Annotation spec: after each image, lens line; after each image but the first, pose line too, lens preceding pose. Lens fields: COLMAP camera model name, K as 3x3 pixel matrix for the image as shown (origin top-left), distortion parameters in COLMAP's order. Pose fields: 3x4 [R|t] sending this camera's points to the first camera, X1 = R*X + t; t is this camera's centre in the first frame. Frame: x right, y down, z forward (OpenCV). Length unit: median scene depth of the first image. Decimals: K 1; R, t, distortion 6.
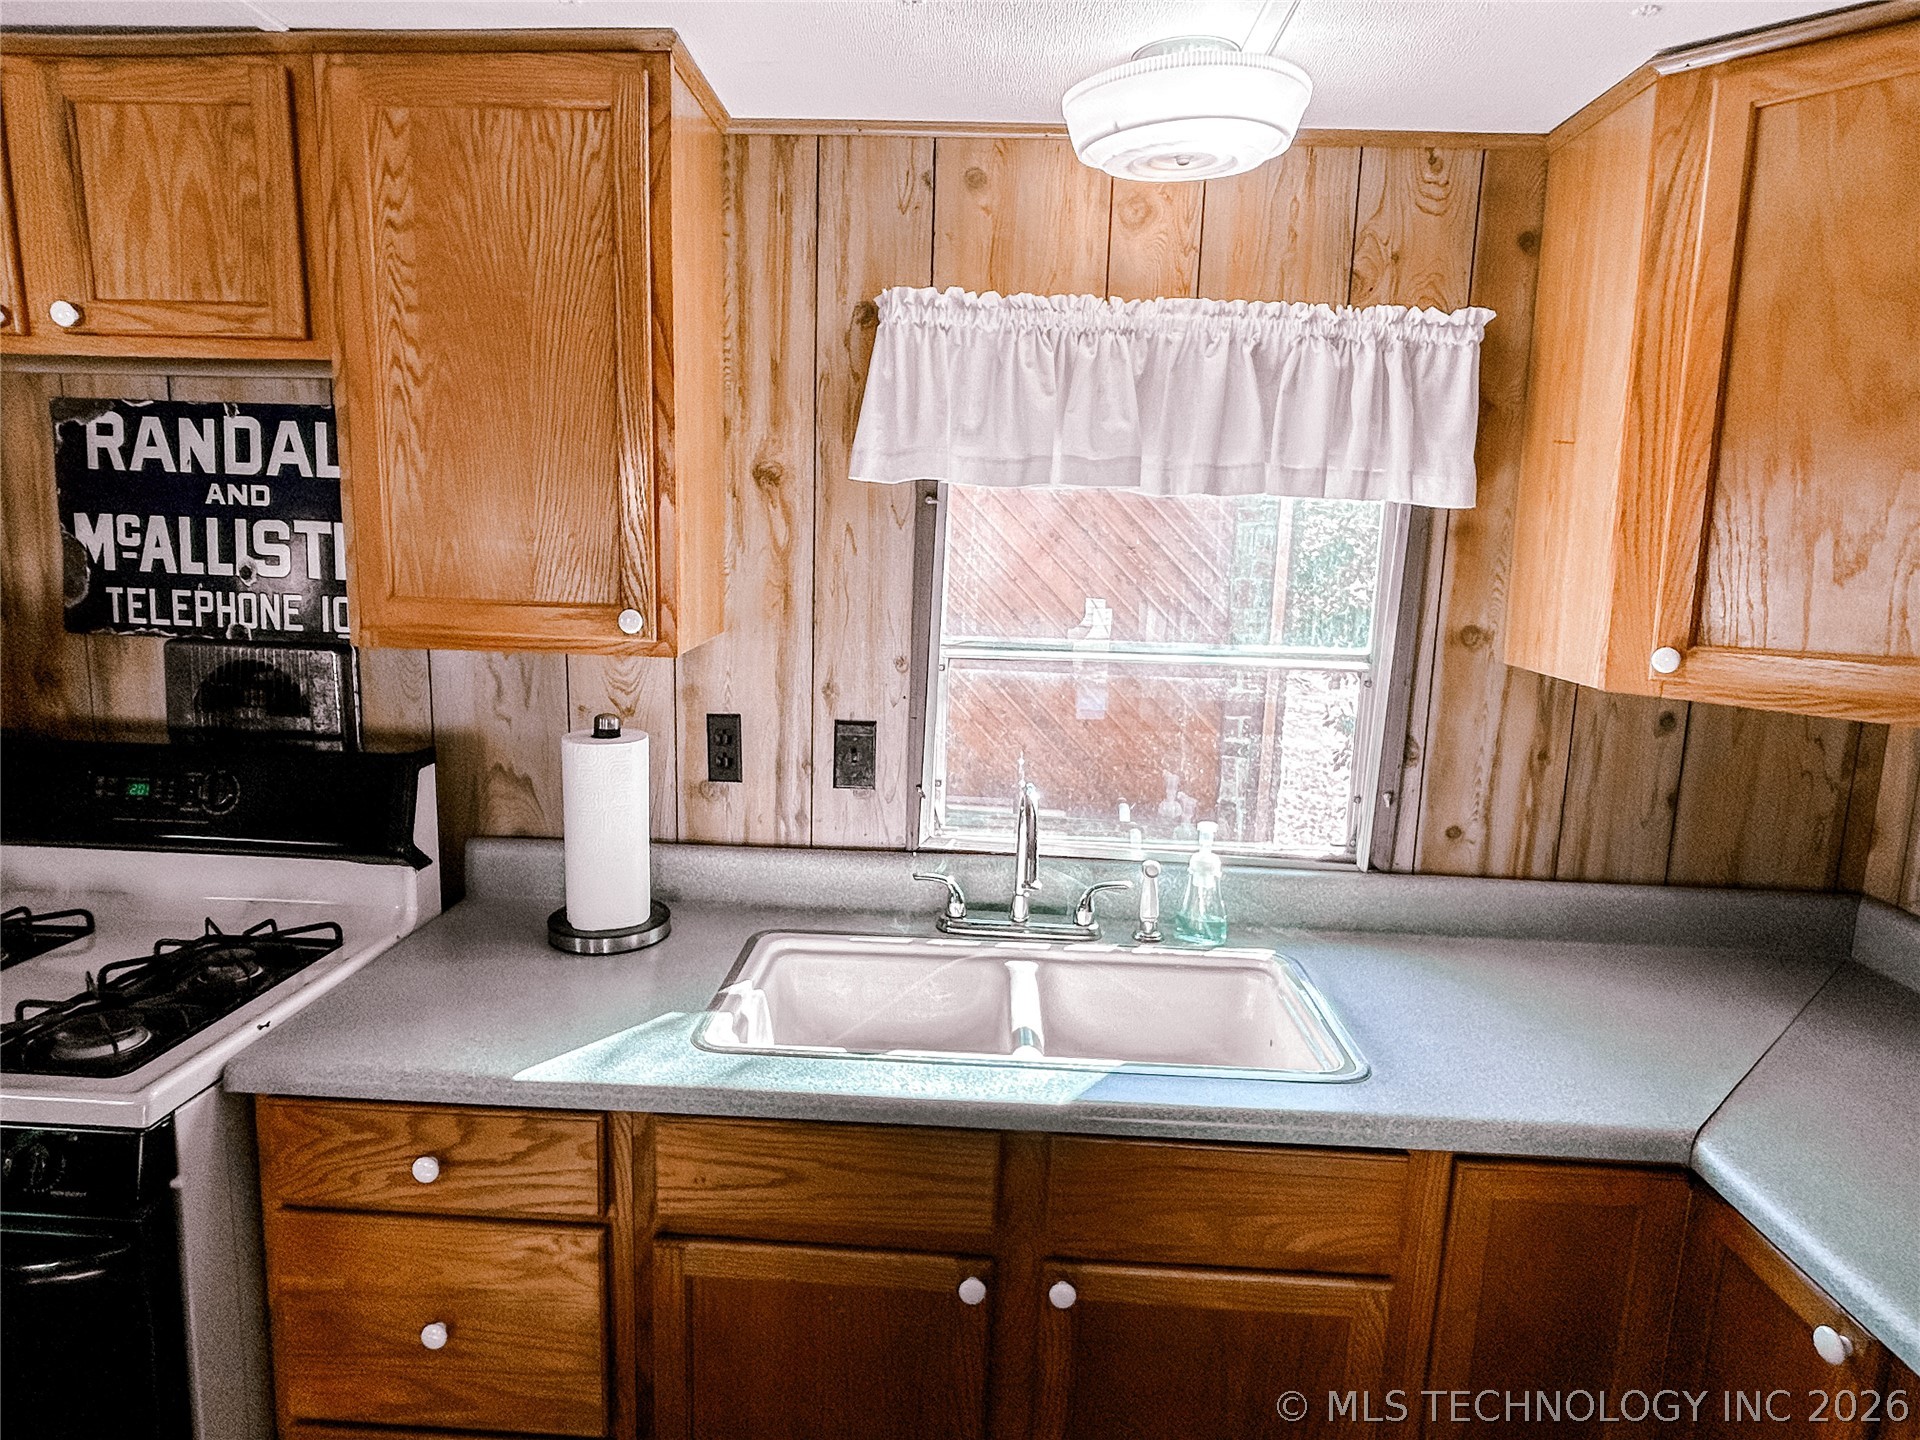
lens RADIAL K [[1134.2, 0, 943.3], [0, 1134.2, 715.7], [0, 0, 1]] dist [-0.001858, 0.002760]
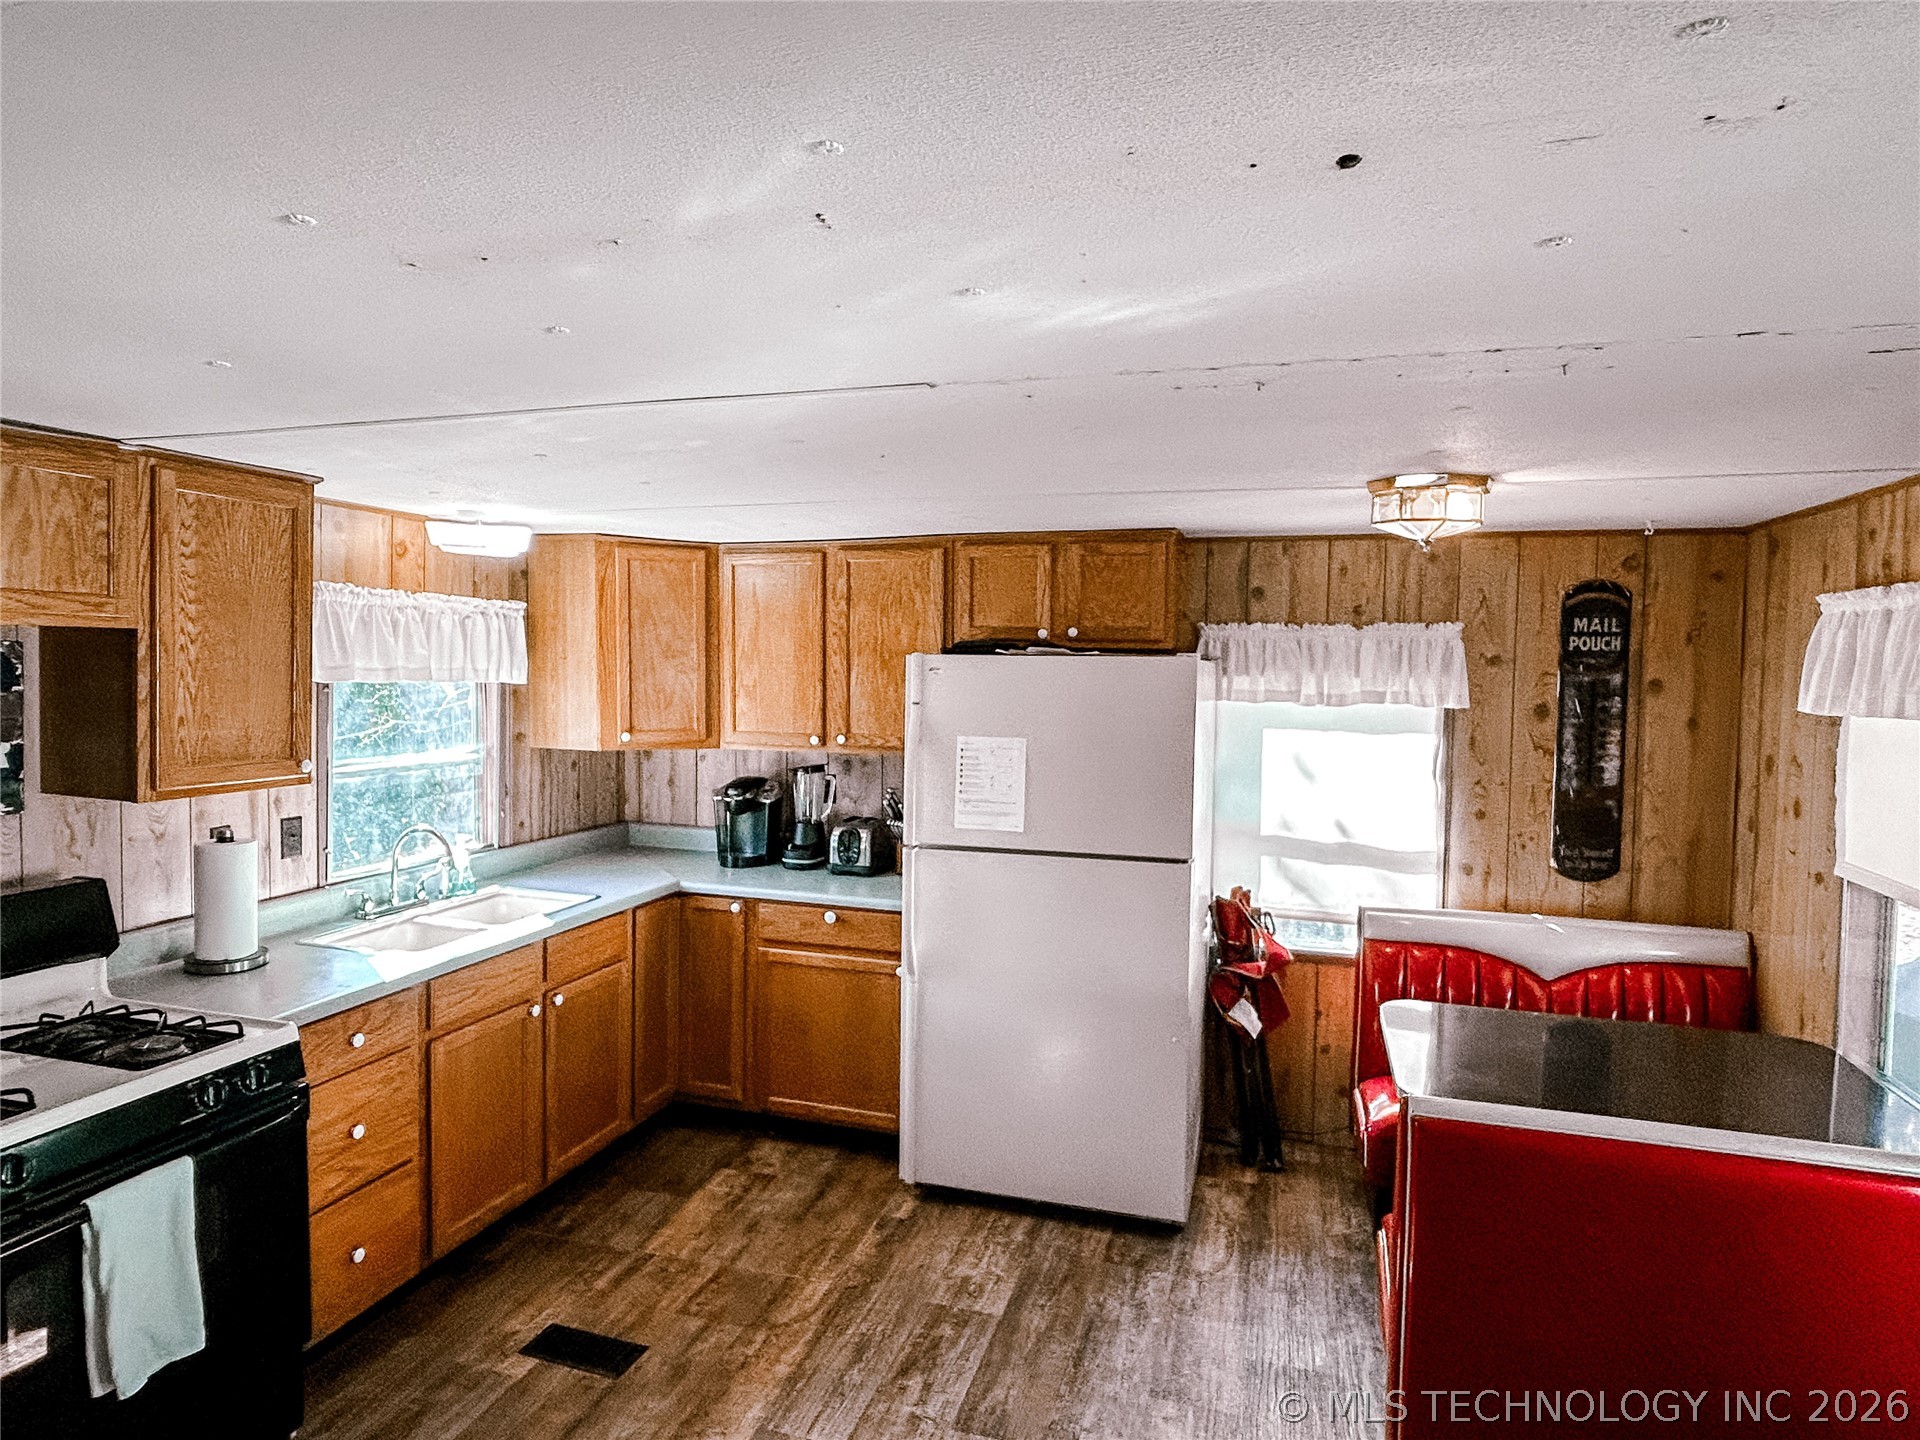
lens RADIAL K [[1134.2, 0, 943.3], [0, 1134.2, 715.7], [0, 0, 1]] dist [-0.001858, 0.002760]
pose [[0.263888, -0.069835, 0.962022, -1.511395], [0.151300, 0.988026, 0.030221, -0.051848], [-0.952613, 0.137578, 0.271295, -0.446904]]
